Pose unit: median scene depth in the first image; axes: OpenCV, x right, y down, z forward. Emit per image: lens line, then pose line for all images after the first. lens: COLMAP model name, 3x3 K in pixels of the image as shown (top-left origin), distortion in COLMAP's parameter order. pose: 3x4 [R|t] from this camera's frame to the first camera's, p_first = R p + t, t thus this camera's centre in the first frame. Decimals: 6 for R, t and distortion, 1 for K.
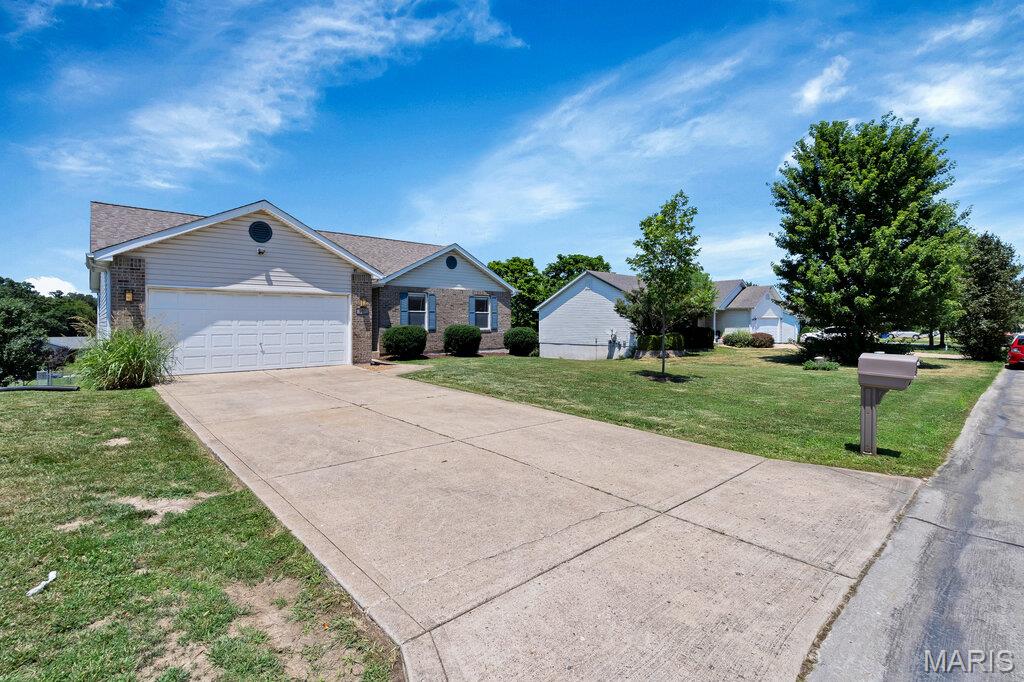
lens RADIAL K [[471.4, 0, 512.8], [0, 471.4, 338.0], [0, 0, 1]] dist [-0.002880, -0.000410]
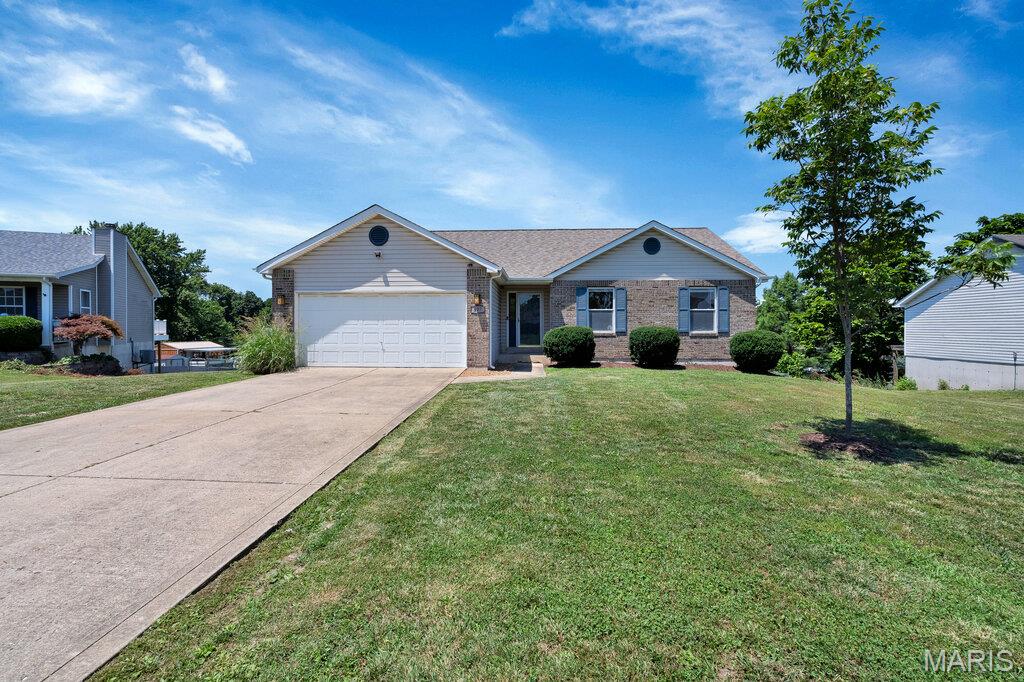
lens RADIAL K [[471.4, 0, 512.8], [0, 471.4, 338.0], [0, 0, 1]] dist [-0.002880, -0.000410]
pose [[0.708567, 0.024015, -0.705235, 0.355604], [-0.026536, 0.999621, 0.007378, -0.011110], [0.705144, 0.013486, 0.708936, 0.394567]]
